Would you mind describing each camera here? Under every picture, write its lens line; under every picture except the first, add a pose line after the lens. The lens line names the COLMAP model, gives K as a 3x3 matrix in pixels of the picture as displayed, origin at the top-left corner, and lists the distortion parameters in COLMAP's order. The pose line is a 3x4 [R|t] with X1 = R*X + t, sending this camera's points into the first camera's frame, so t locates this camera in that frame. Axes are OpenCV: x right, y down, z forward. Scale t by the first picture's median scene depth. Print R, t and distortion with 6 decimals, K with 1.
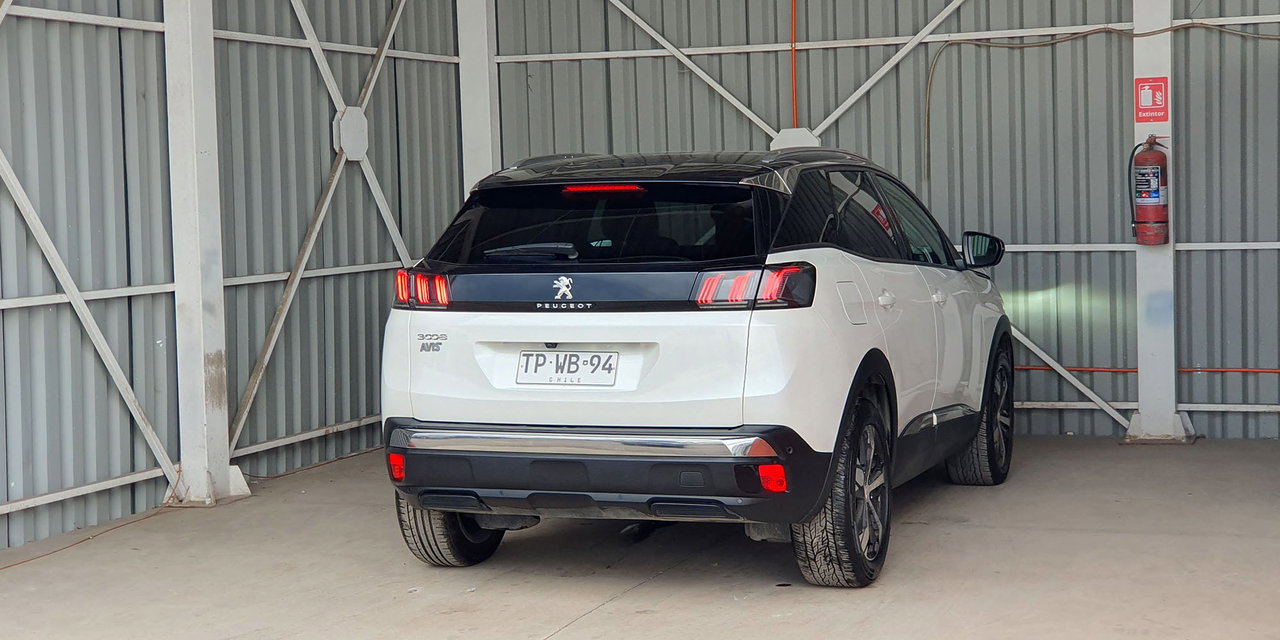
lens RADIAL K [[2023.1, 0, 592.6], [0, 2023.1, 343.1], [0, 0, 1]] dist [0.216965, -1.118611]
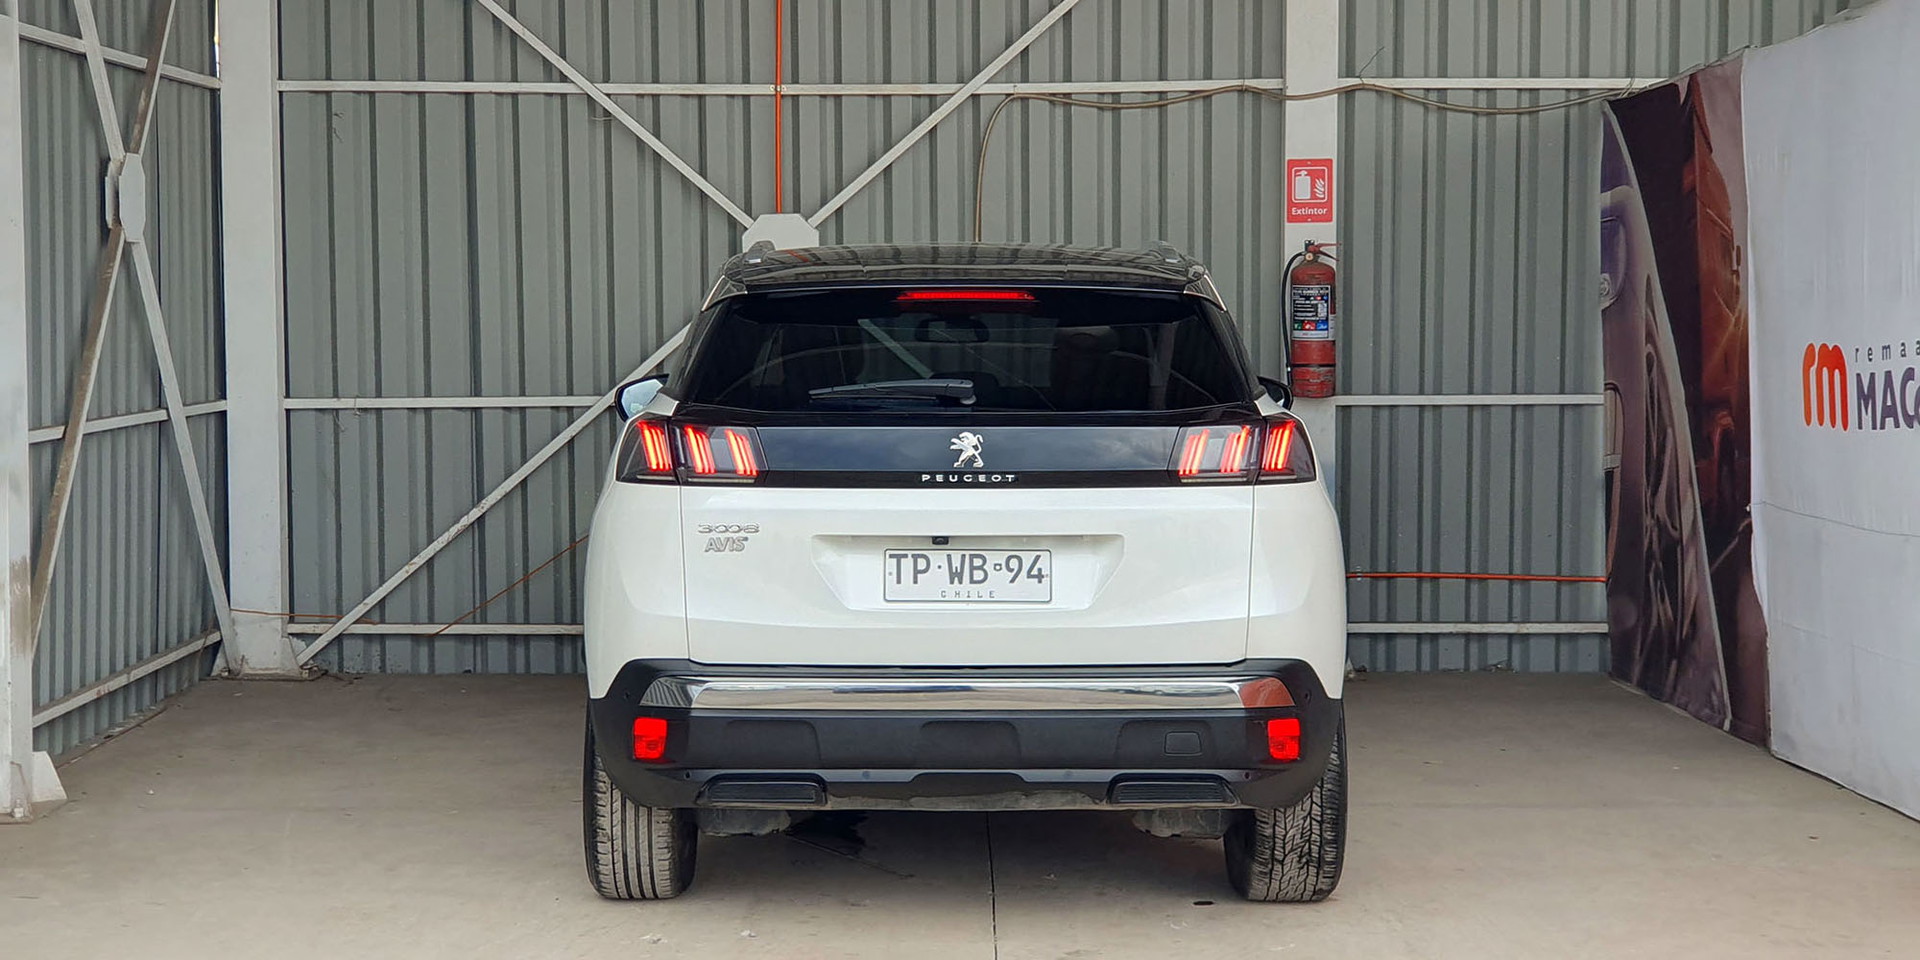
lens RADIAL K [[3034.7, 0, 888.8], [0, 3034.7, 514.6], [0, 0, 1]] dist [0.216965, -1.118611]
pose [[0.936139, -0.002007, 0.351624, -0.334156], [0.005689, 0.999939, -0.009439, 0.001757], [-0.351584, 0.010836, 0.936094, 0.102785]]
